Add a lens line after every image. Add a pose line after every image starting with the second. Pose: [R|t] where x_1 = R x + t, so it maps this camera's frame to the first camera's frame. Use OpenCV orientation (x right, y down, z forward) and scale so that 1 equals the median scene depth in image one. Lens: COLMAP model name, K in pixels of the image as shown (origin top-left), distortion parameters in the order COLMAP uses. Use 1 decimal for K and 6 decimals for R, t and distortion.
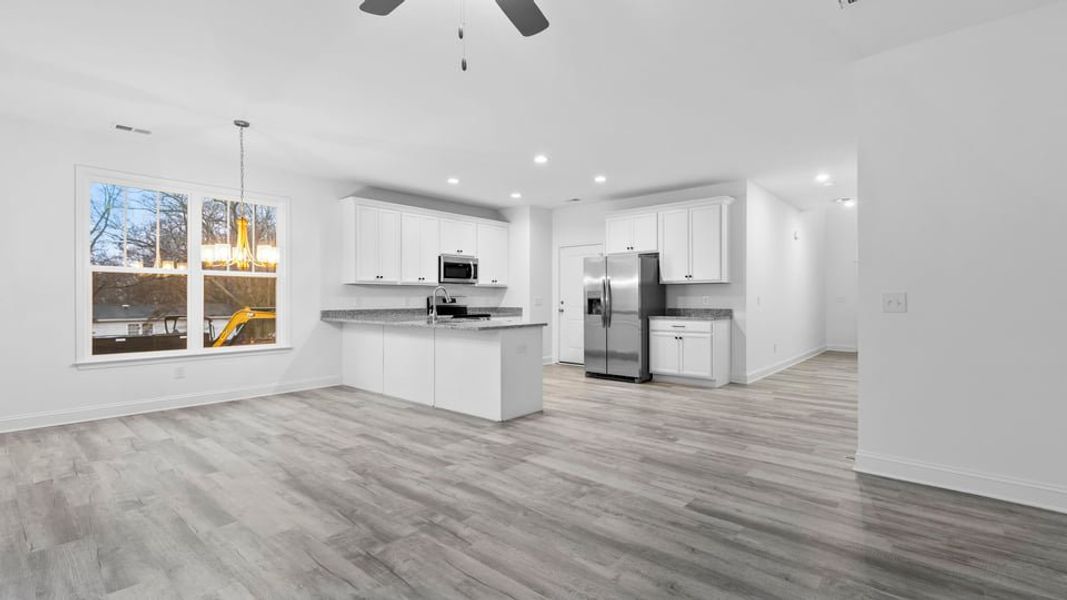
lens RADIAL K [[481.7, 0, 538.8], [0, 481.7, 297.9], [0, 0, 1]] dist [-0.001007, -0.000080]
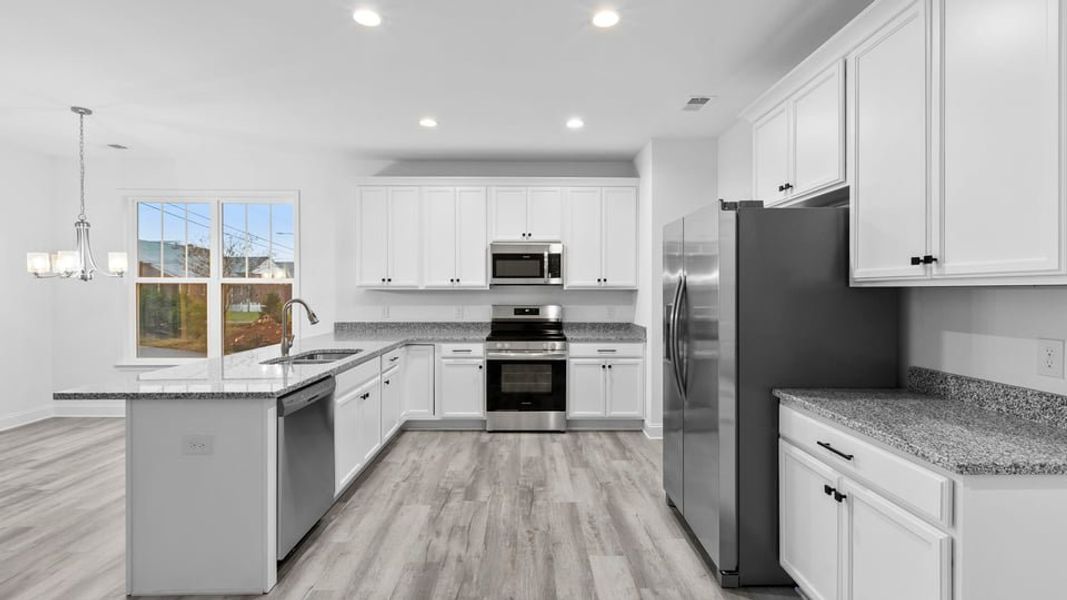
lens RADIAL K [[482.2, 0, 531.1], [0, 482.2, 291.9], [0, 0, 1]] dist [0.000525, 0.000272]
pose [[0.662197, 0.004689, -0.749316, 0.363091], [-0.001287, 0.999986, 0.005120, -0.028683], [0.749329, -0.002426, 0.662193, 0.667526]]
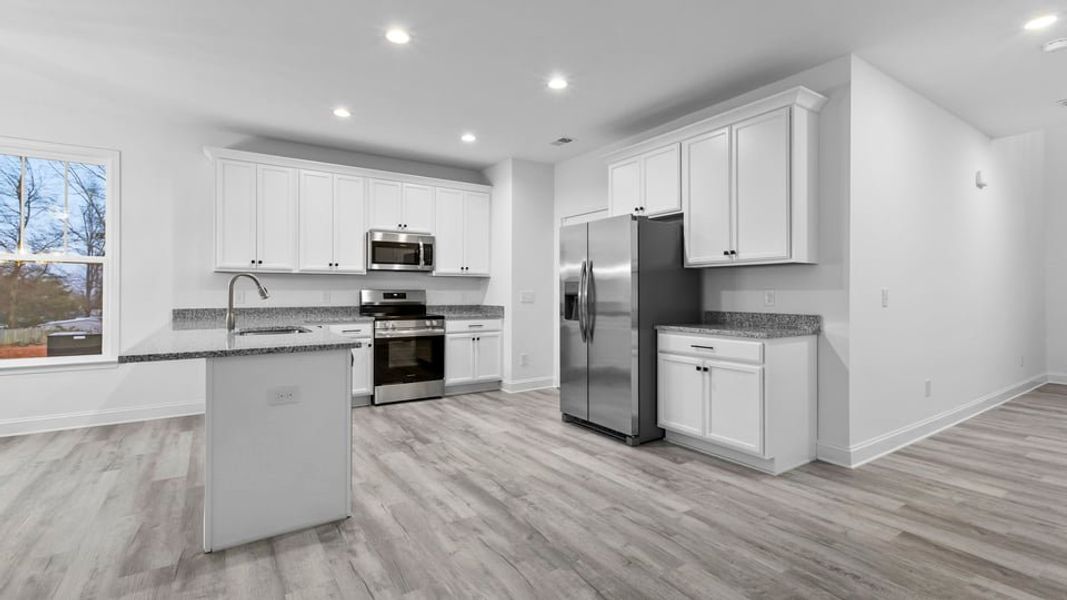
lens RADIAL K [[483.0, 0, 538.6], [0, 483.0, 290.5], [0, 0, 1]] dist [0.001101, 0.000078]
pose [[0.964718, 0.001574, -0.263280, 0.245625], [-0.002644, 0.999990, -0.003711, -0.000211], [0.263272, 0.004276, 0.964712, 0.424922]]
